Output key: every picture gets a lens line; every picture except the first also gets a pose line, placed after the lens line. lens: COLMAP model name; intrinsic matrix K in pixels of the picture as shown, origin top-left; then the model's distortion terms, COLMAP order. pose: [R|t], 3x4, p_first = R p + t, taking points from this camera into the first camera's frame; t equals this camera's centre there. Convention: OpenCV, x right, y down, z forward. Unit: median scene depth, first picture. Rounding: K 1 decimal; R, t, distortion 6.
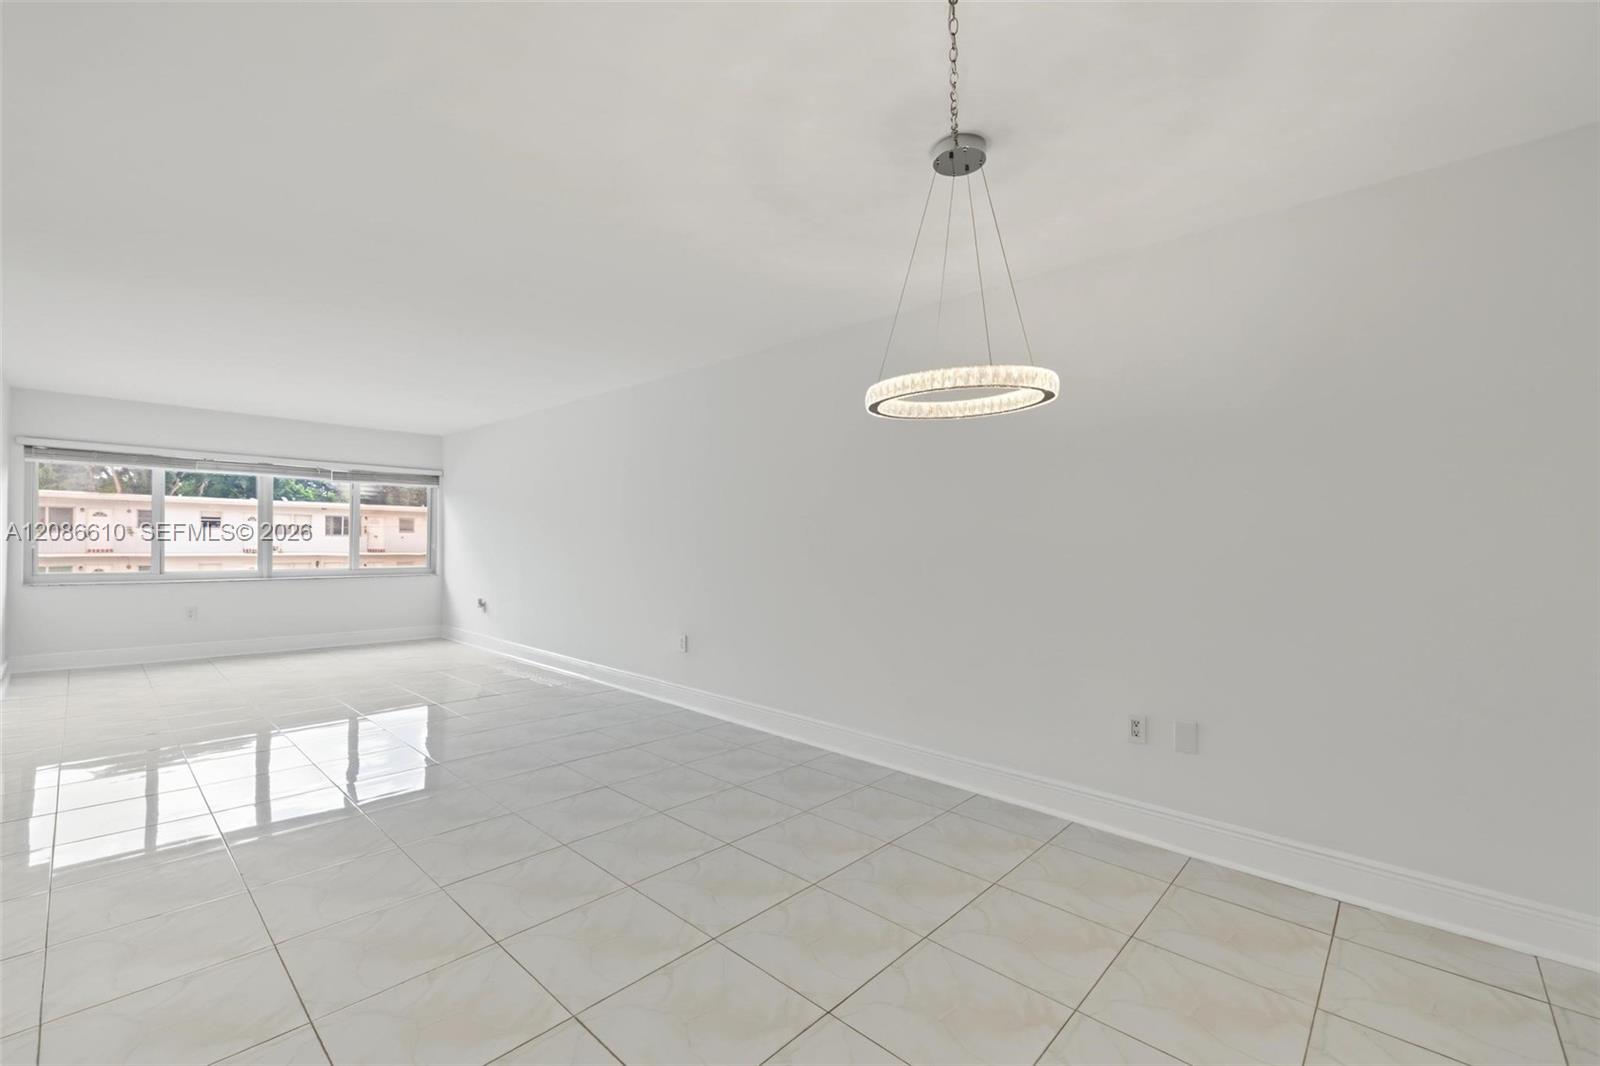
lens RADIAL K [[666.1, 0, 798.9], [0, 666.1, 543.8], [0, 0, 1]] dist [-0.000612, -0.000037]
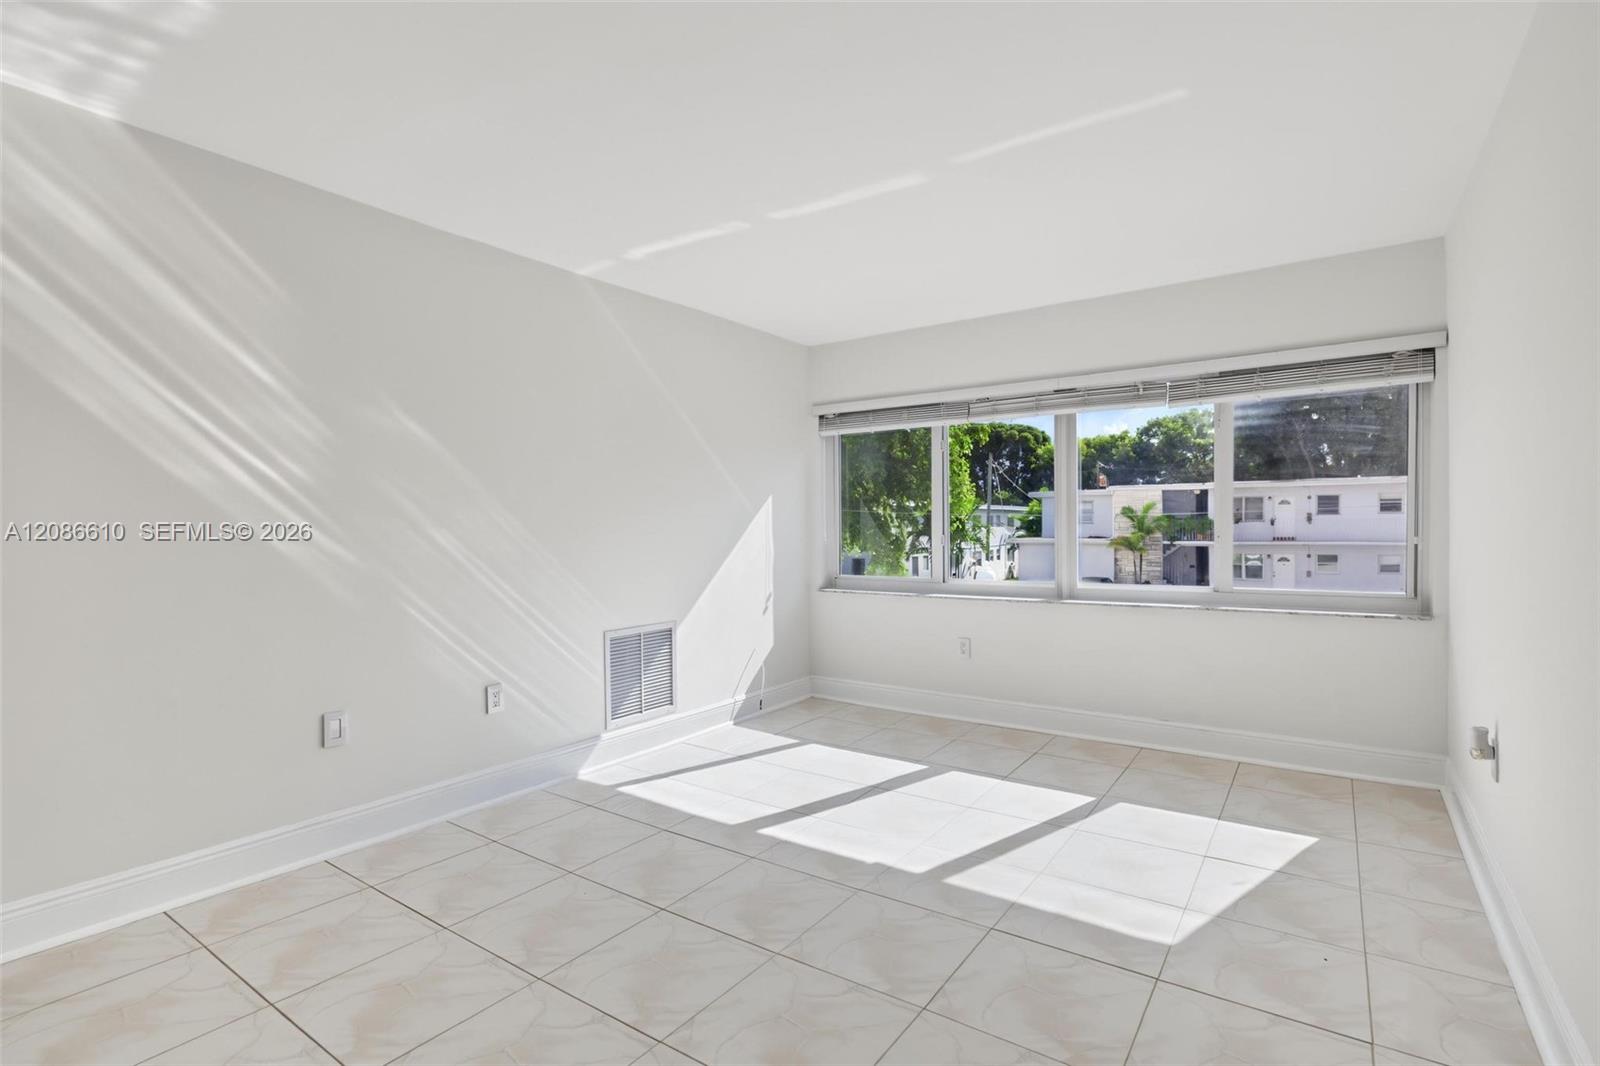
lens RADIAL K [[752.6, 0, 798.3], [0, 752.6, 540.9], [0, 0, 1]] dist [0.001583, 0.000161]
pose [[0.130822, 0.007286, -0.991379, -0.192971], [0.005922, 0.999949, 0.008130, -0.002093], [0.991388, -0.006935, 0.130772, 0.649082]]
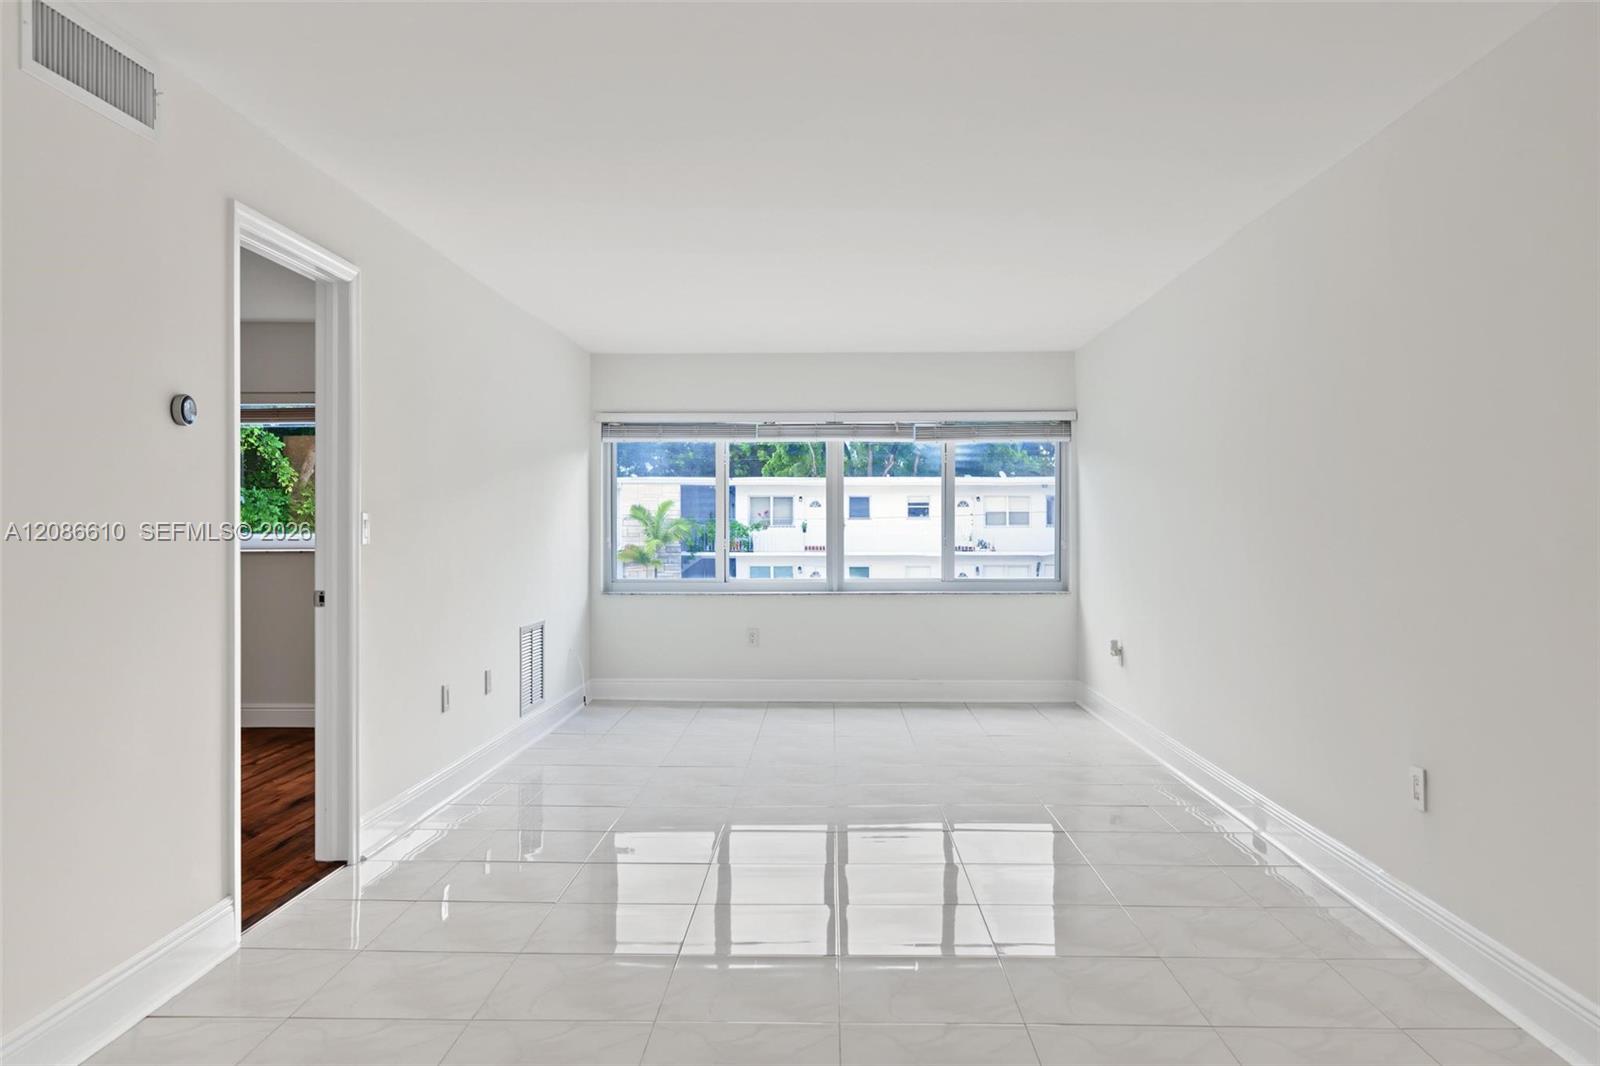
lens RADIAL K [[1180.8, 0, 798.9], [0, 1180.8, 530.6], [0, 0, 1]] dist [0.009329, 0.001915]
pose [[0.660083, -0.010593, -0.751118, 0.073211], [0.007104, 0.999944, -0.007859, -0.000951], [0.751159, -0.000148, 0.660121, 0.164739]]
